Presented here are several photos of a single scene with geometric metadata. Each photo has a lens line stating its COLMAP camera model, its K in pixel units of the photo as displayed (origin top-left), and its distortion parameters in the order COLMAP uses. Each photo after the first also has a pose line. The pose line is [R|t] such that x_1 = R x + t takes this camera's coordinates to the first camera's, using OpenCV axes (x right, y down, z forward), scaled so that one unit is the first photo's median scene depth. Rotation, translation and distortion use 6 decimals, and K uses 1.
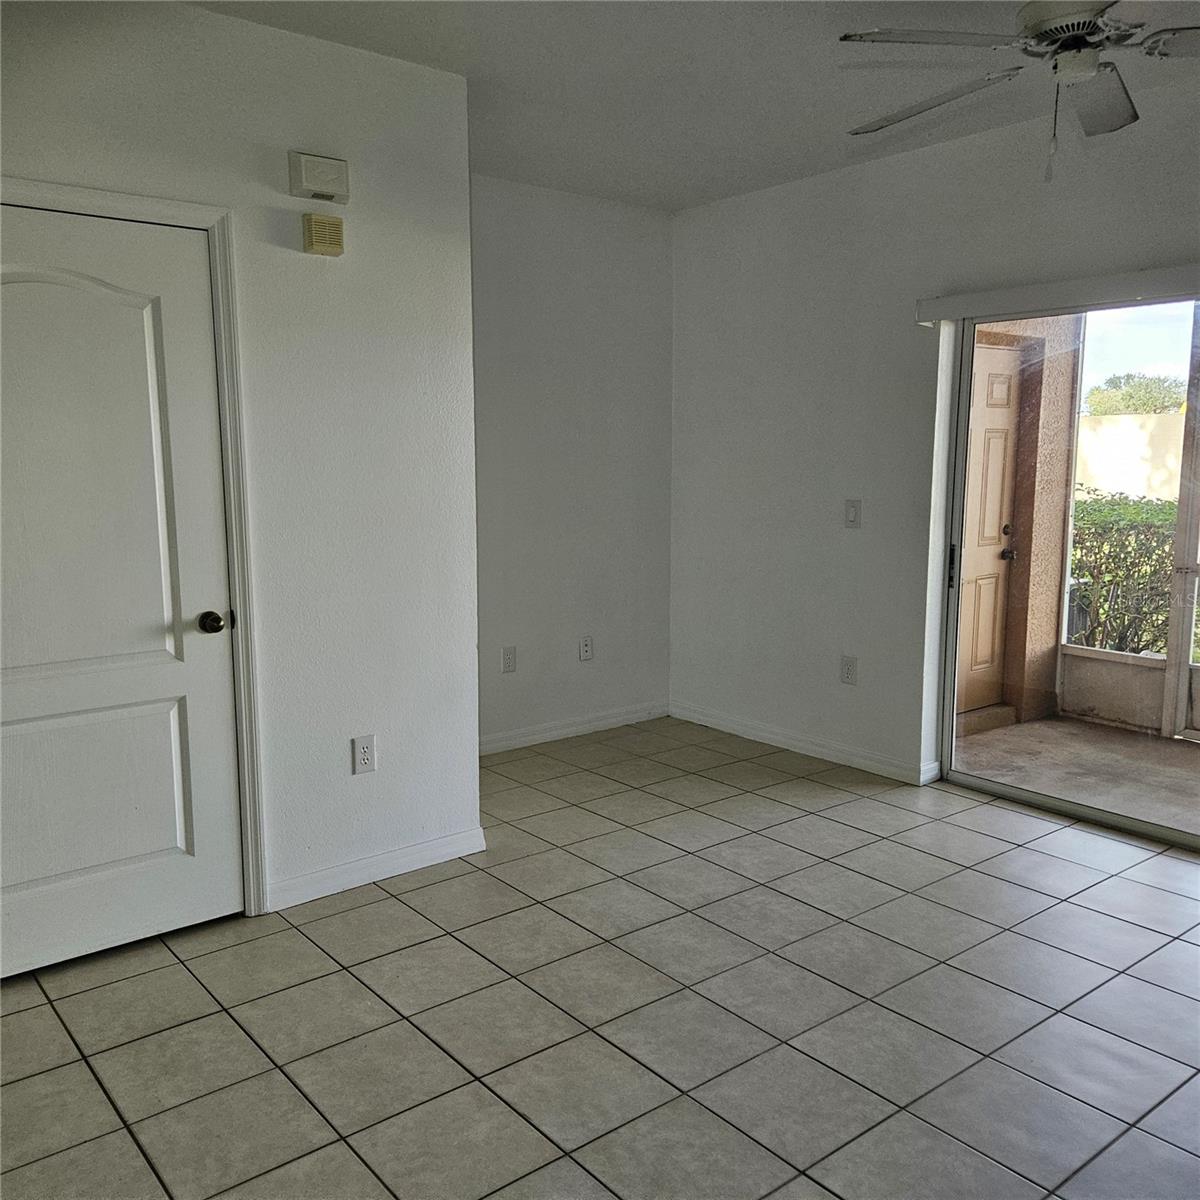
lens RADIAL K [[1073.3, 0, 594.8], [0, 1073.3, 593.4], [0, 0, 1]] dist [0.091446, -0.089906]
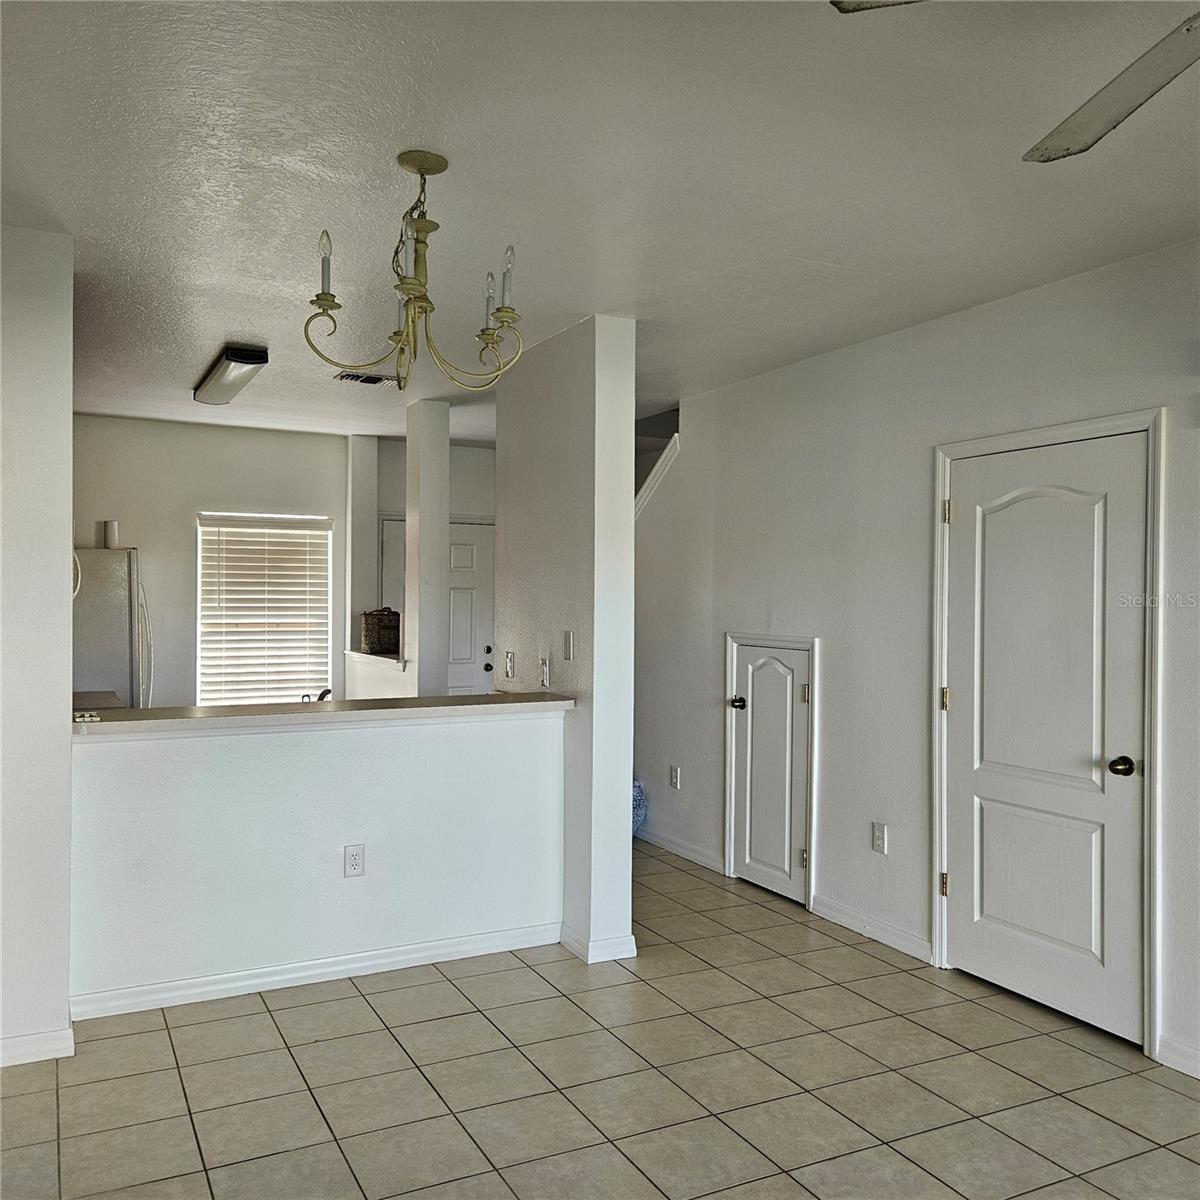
lens RADIAL K [[1073.3, 0, 594.8], [0, 1073.3, 593.4], [0, 0, 1]] dist [0.091446, -0.089906]
pose [[-0.213947, -0.000598, -0.976845, 0.908637], [-0.137880, 0.990007, 0.029592, -0.112897], [0.967065, 0.141019, -0.211892, 0.698195]]
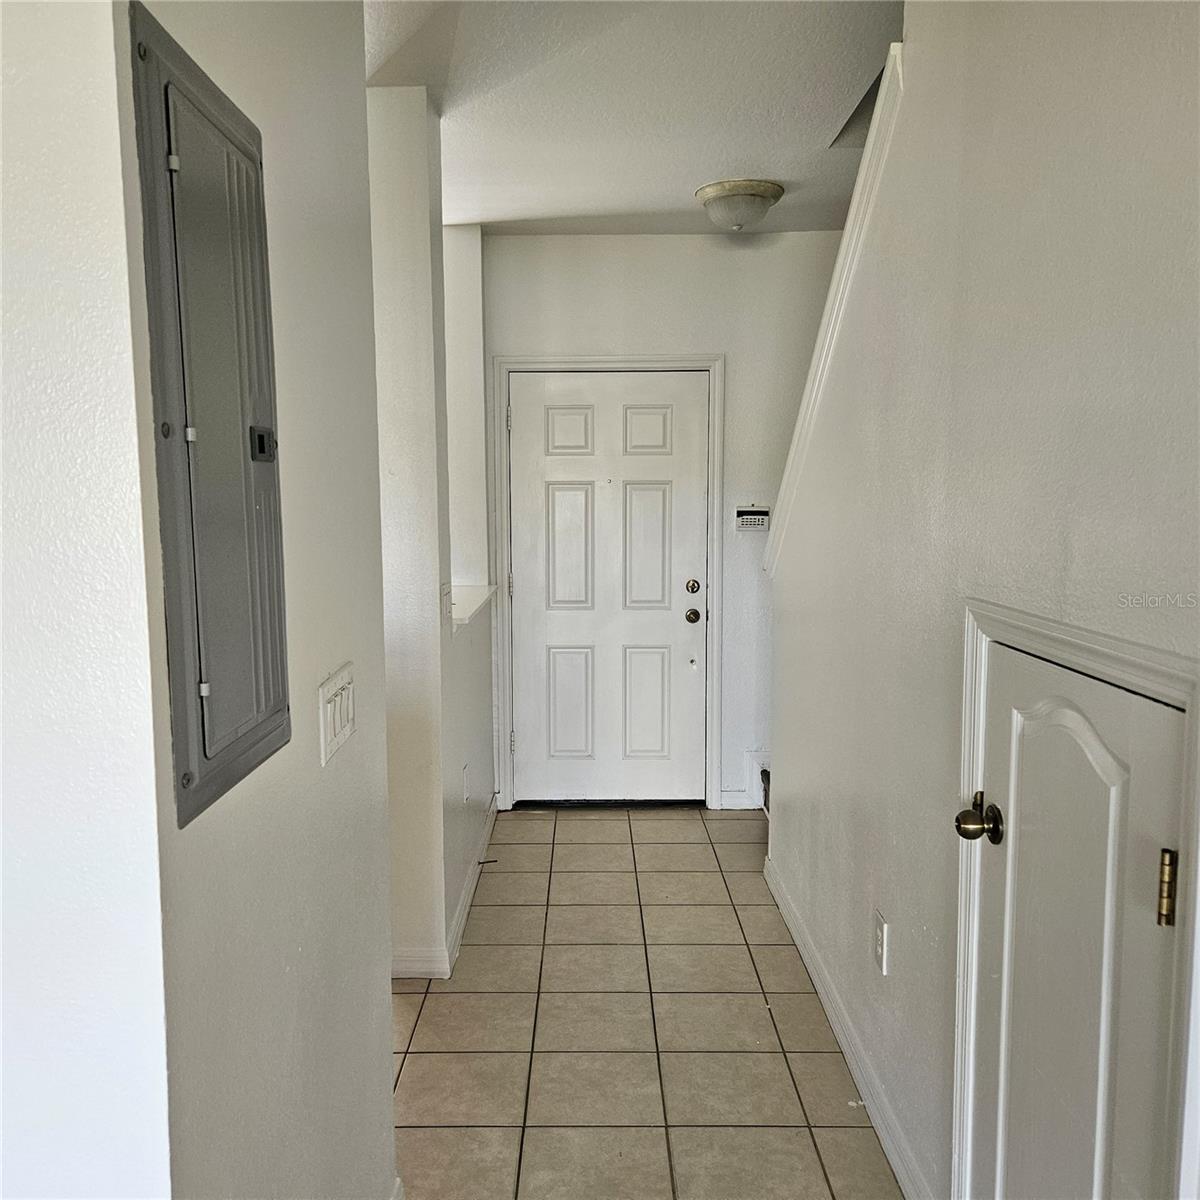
lens RADIAL K [[1073.3, 0, 594.8], [0, 1073.3, 593.4], [0, 0, 1]] dist [0.091446, -0.089906]
pose [[-0.637452, 0.079986, -0.766327, -0.337291], [-0.093574, 0.979198, 0.180042, -0.118218], [0.764786, 0.186476, -0.616708, 0.755869]]
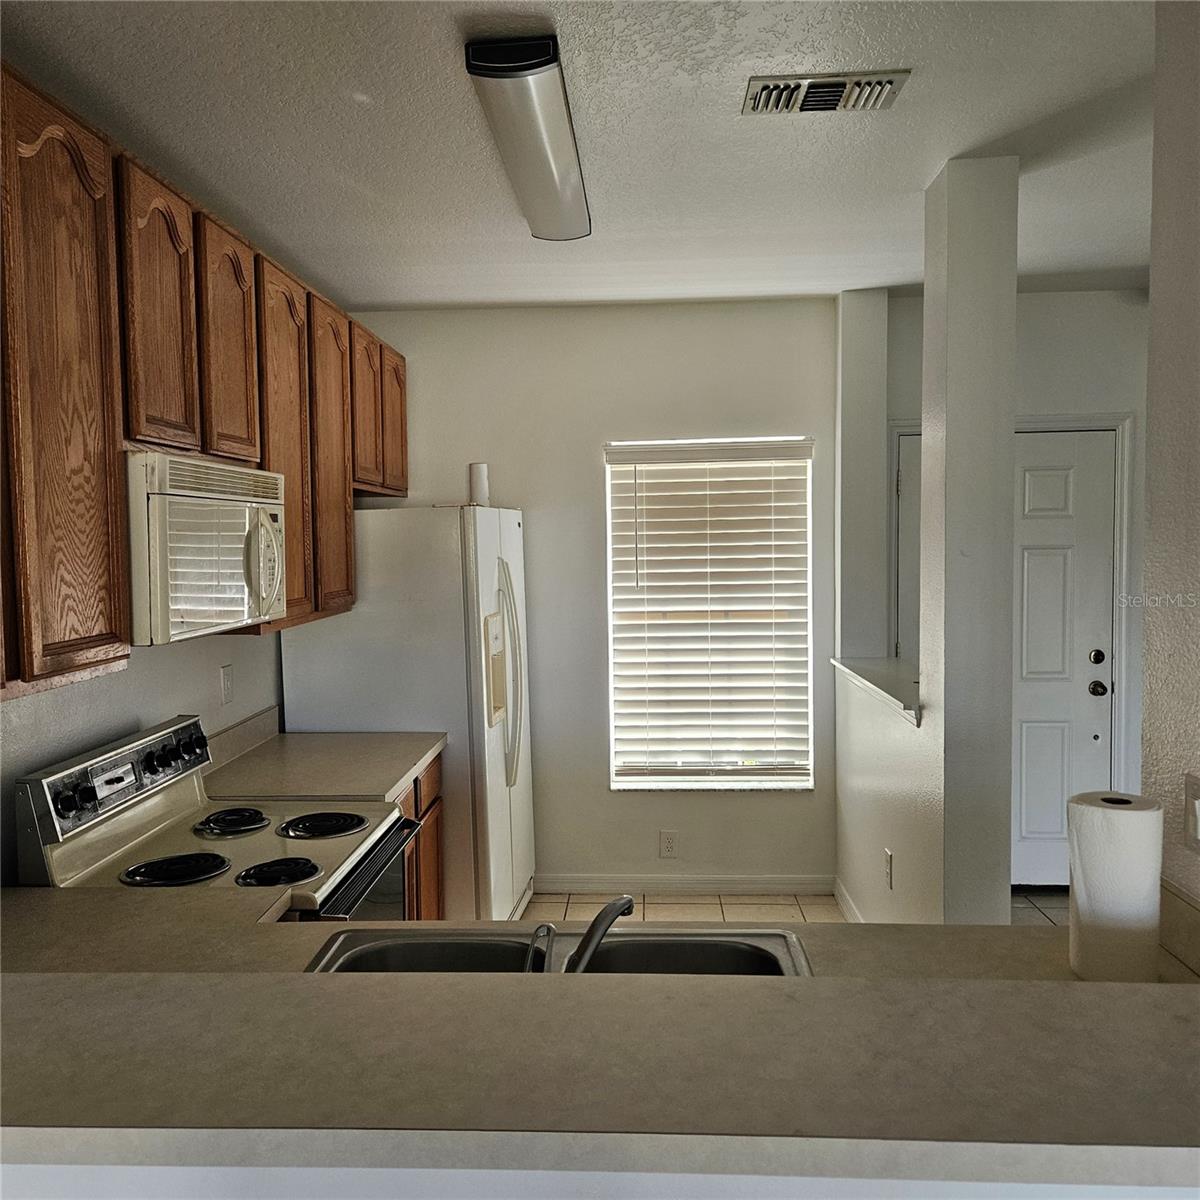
lens RADIAL K [[1073.3, 0, 594.8], [0, 1073.3, 593.4], [0, 0, 1]] dist [0.091446, -0.089906]
pose [[-0.675295, 0.054472, -0.735533, -0.066135], [-0.079274, 0.986131, 0.145812, -0.109150], [0.733275, 0.156775, -0.661612, 0.371119]]
